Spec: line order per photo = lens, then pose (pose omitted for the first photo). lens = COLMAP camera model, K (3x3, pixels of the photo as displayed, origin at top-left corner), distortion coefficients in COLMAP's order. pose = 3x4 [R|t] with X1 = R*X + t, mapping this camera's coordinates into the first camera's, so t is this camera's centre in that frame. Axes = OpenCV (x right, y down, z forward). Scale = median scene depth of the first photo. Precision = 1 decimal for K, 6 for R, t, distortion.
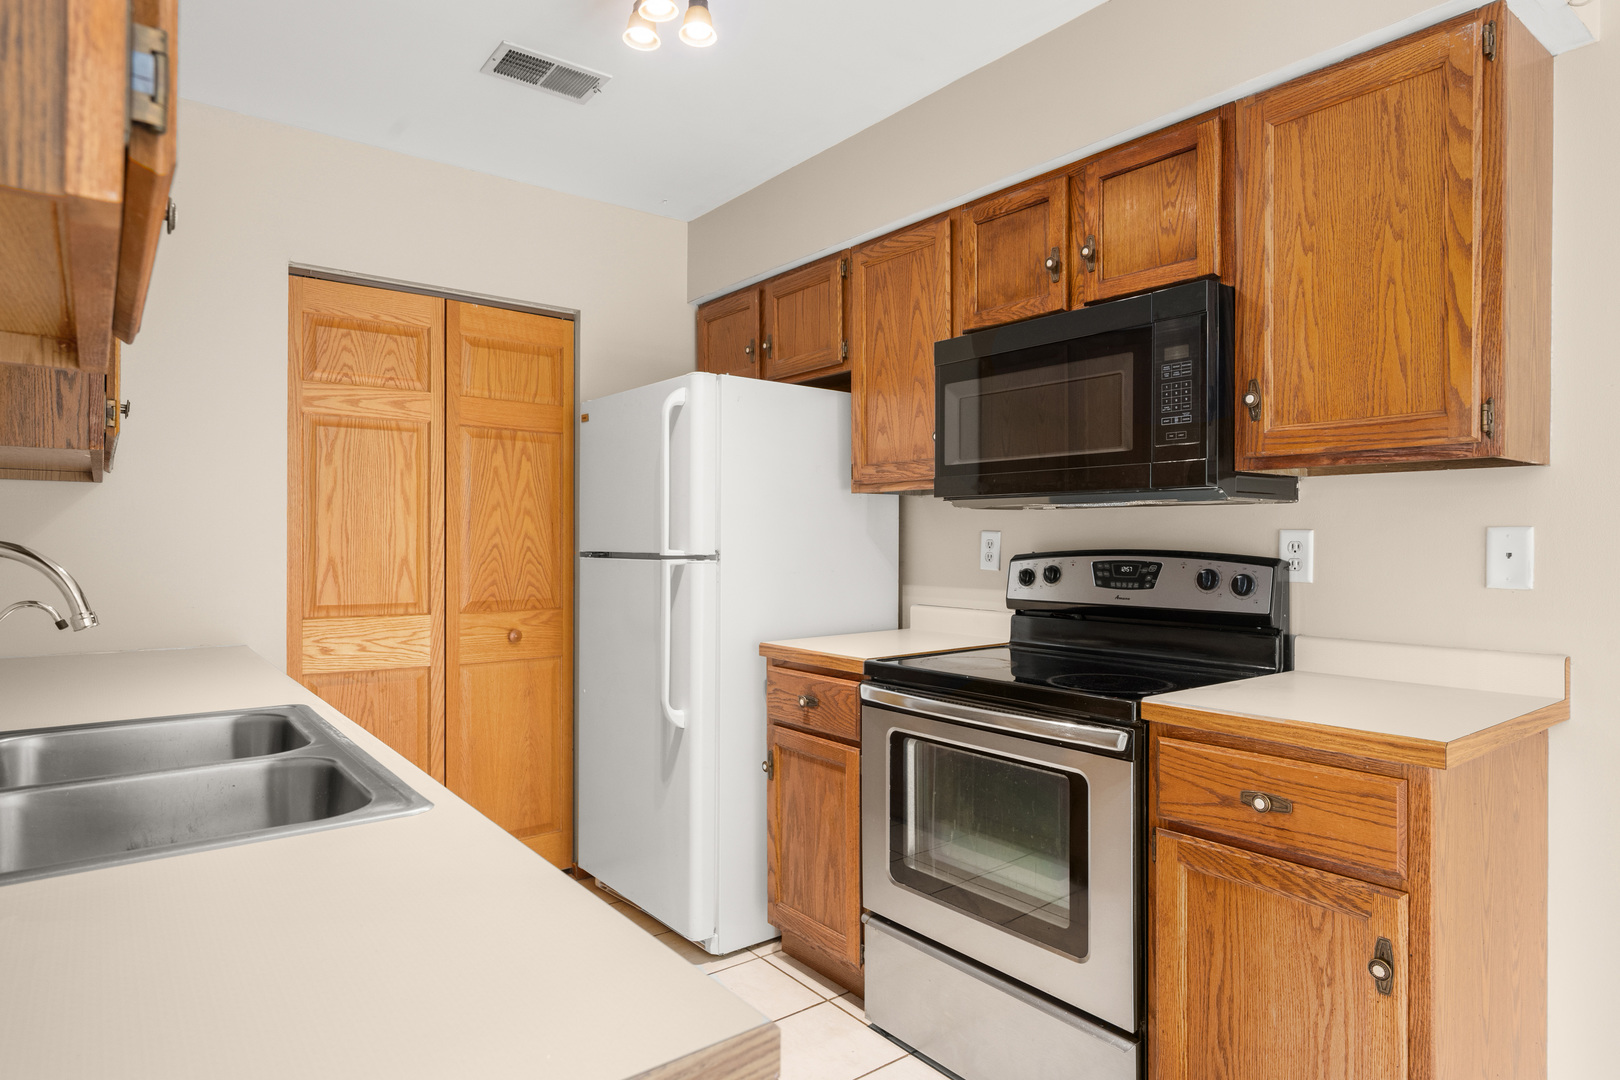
lens RADIAL K [[915.9, 0, 814.1], [0, 915.9, 537.6], [0, 0, 1]] dist [-0.005499, -0.000462]
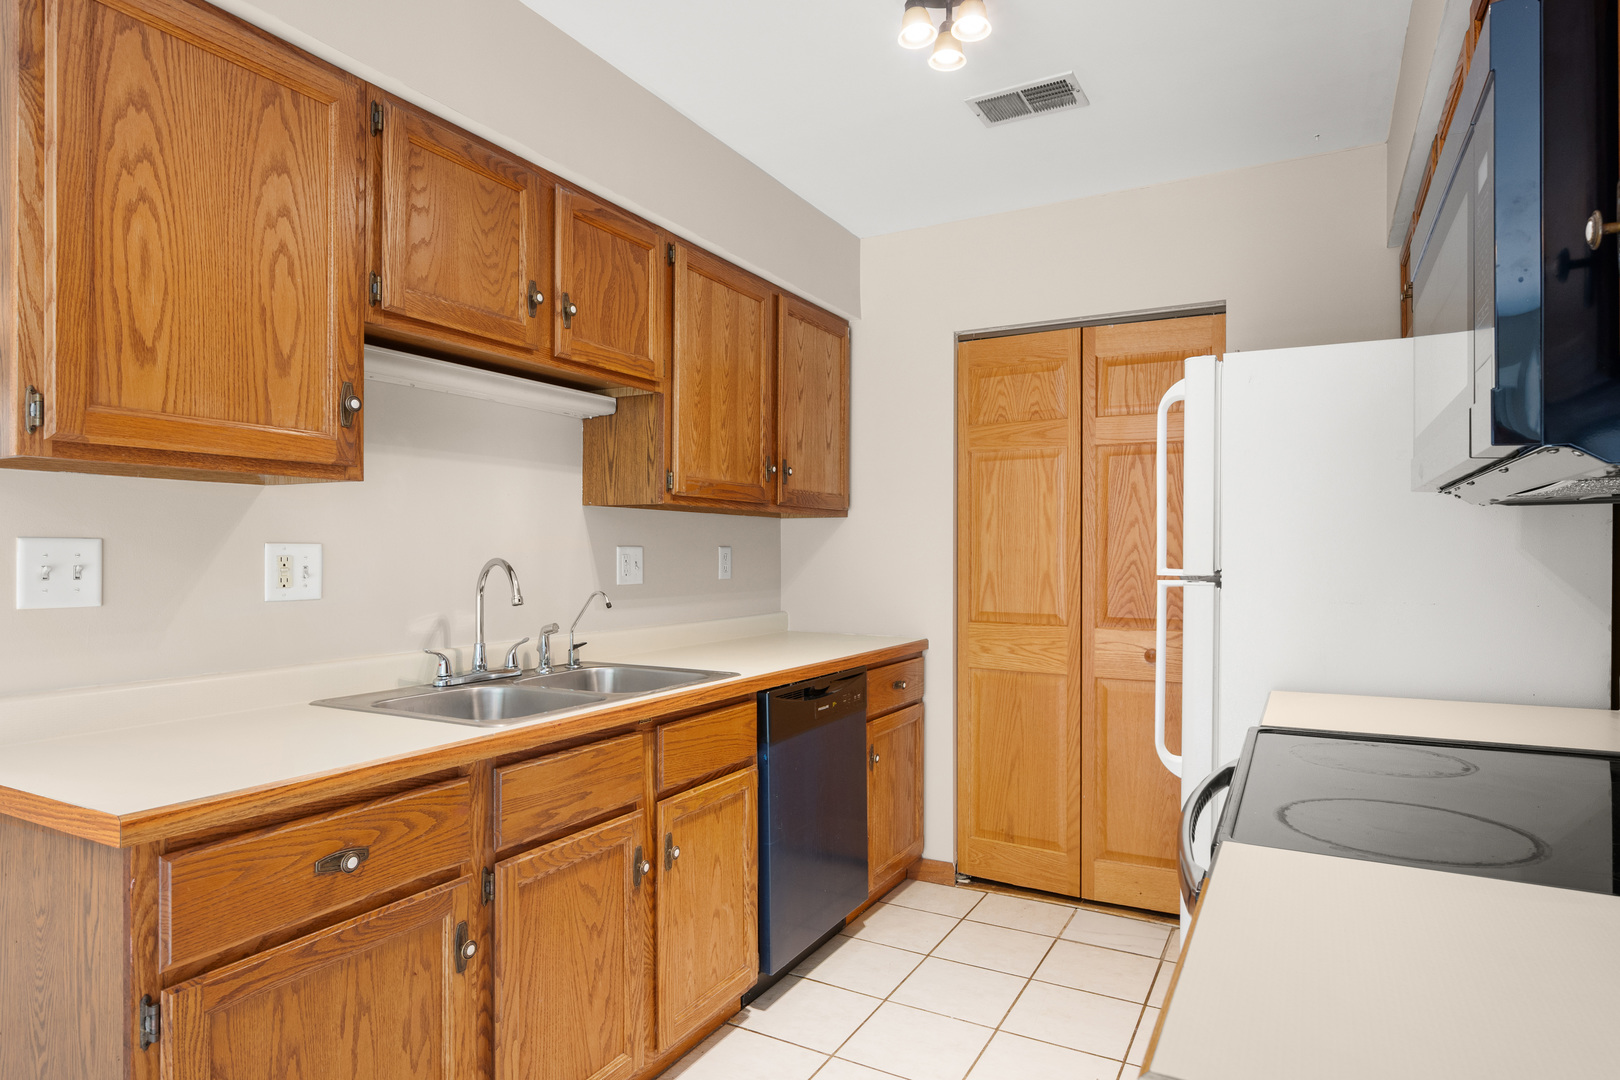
lens RADIAL K [[915.9, 0, 815.4], [0, 915.9, 548.5], [0, 0, 1]] dist [-0.005499, -0.000462]
pose [[0.399648, -0.006465, -0.916646, 0.507931], [0.003007, 0.999979, -0.005742, -0.001984], [0.916664, -0.000461, 0.399659, 0.346695]]
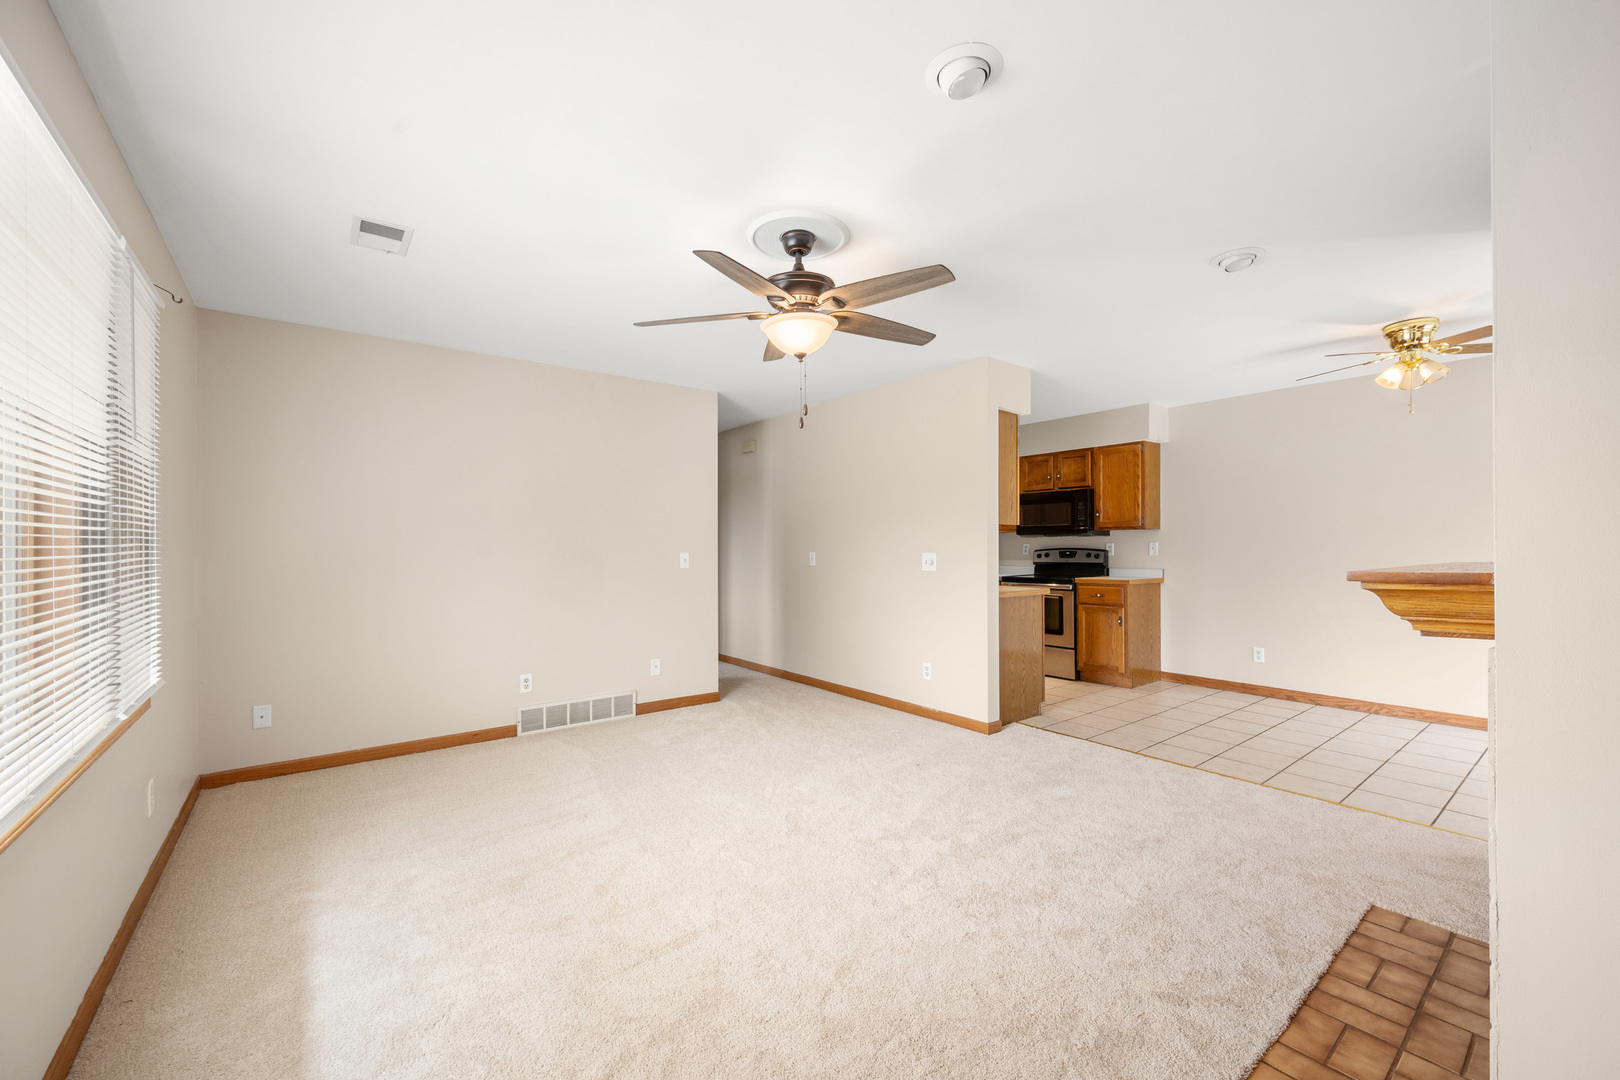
lens RADIAL K [[644.4, 0, 814.7], [0, 644.4, 544.1], [0, 0, 1]] dist [0.000752, -0.000239]
pose [[0.999963, -0.008284, 0.002233, -0.665733], [0.008289, 0.999963, -0.002241, -0.005766], [-0.002214, 0.002260, 0.999995, -1.563525]]
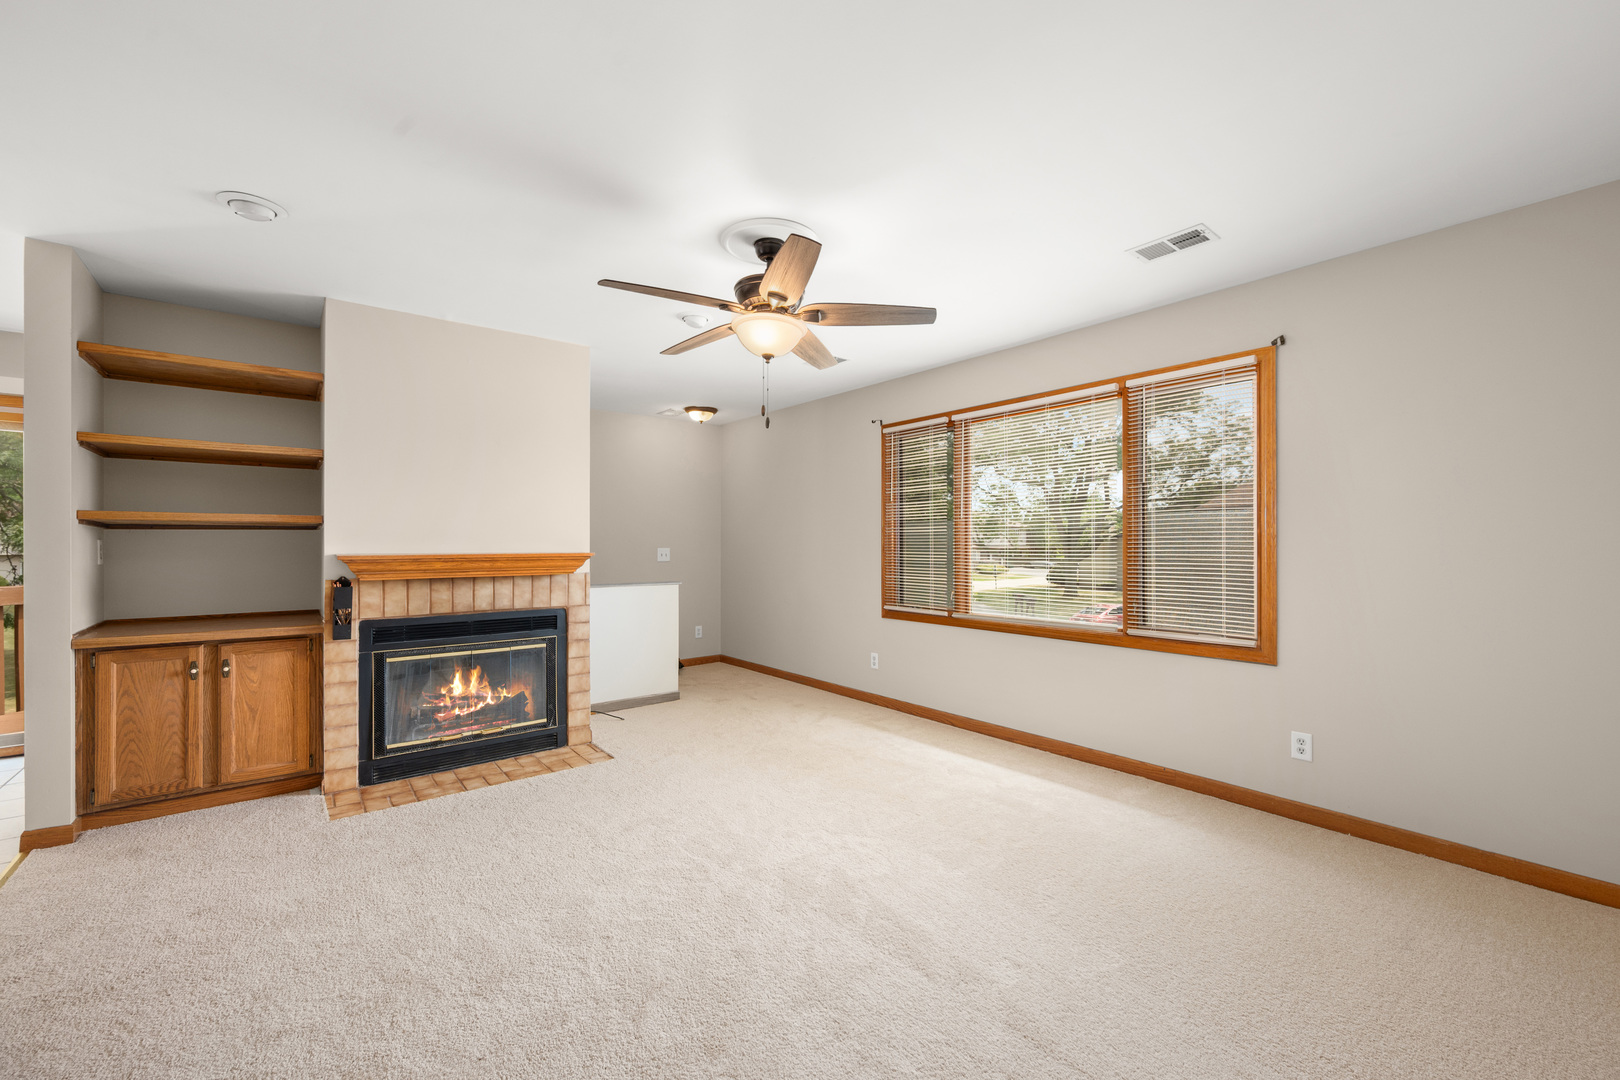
lens RADIAL K [[644.4, 0, 794.3], [0, 644.4, 543.0], [0, 0, 1]] dist [0.000752, -0.000239]
pose [[-0.999961, -0.007003, -0.005387, -0.714412], [-0.006969, 0.999956, -0.006281, 0.001656], [0.005430, -0.006243, -0.999966, 0.416210]]
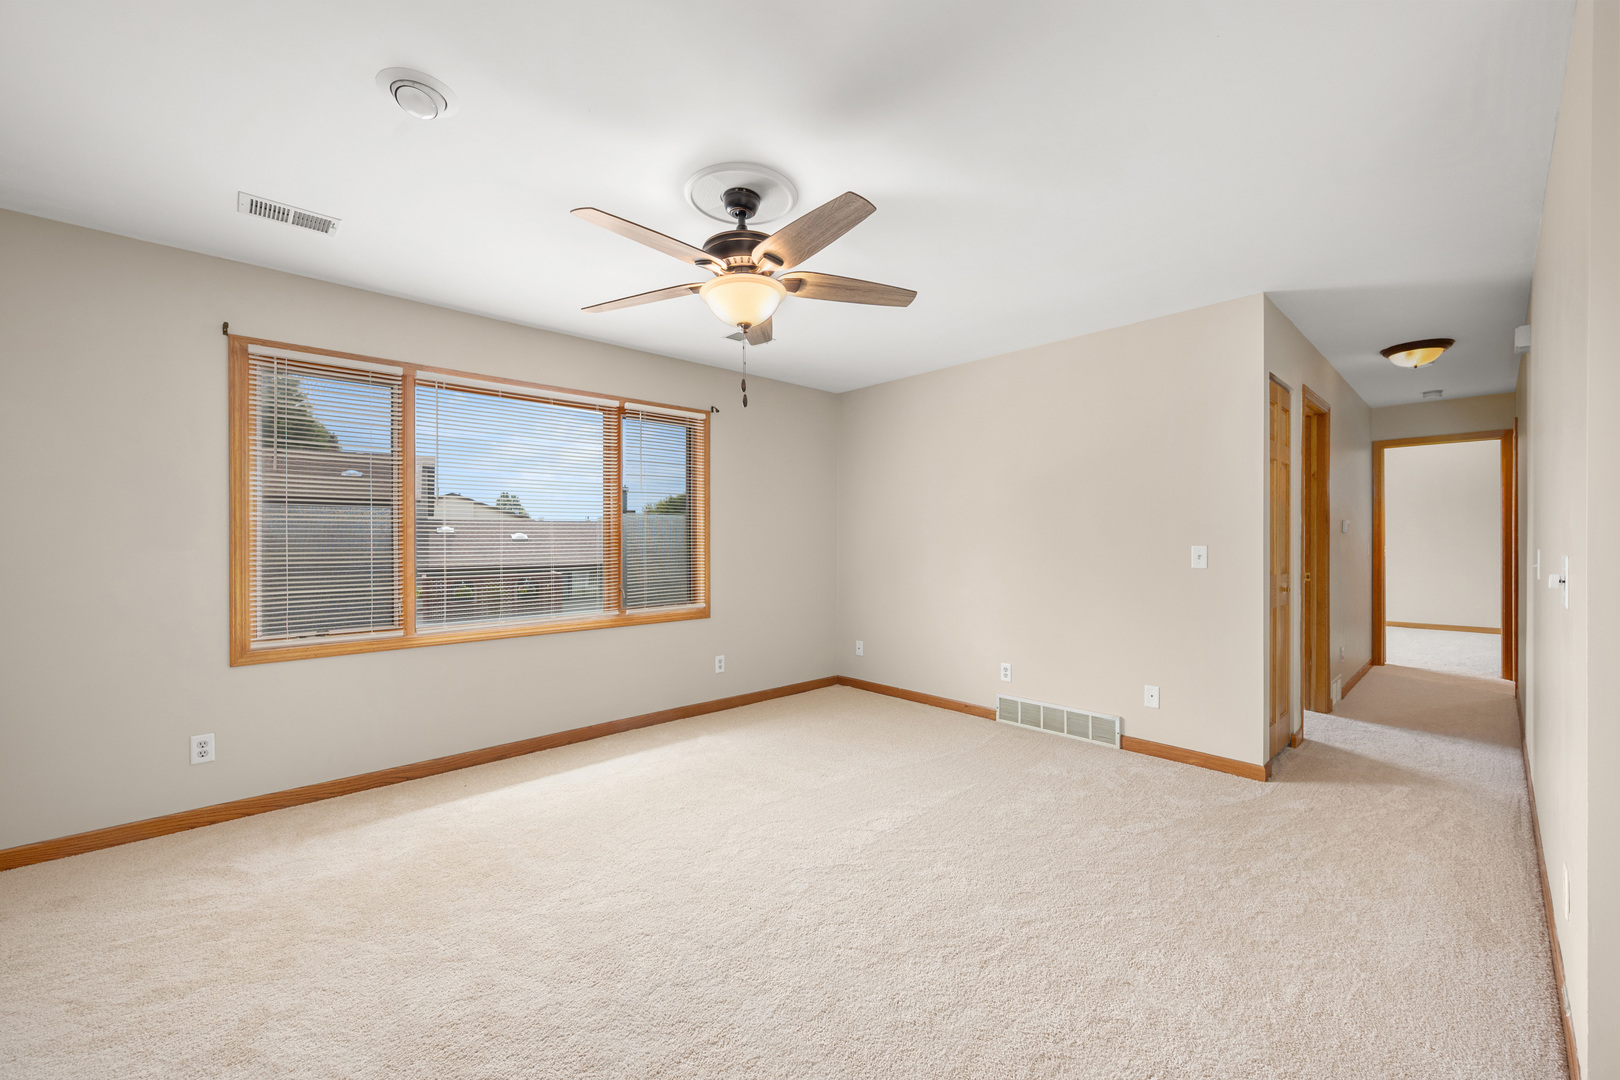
lens RADIAL K [[644.4, 0, 810.7], [0, 644.4, 546.1], [0, 0, 1]] dist [0.000752, -0.000239]
pose [[0.089708, 0.008717, -0.995930, 0.195110], [0.006176, 0.999938, 0.009309, -0.004932], [0.995949, -0.006986, 0.089649, -0.582796]]
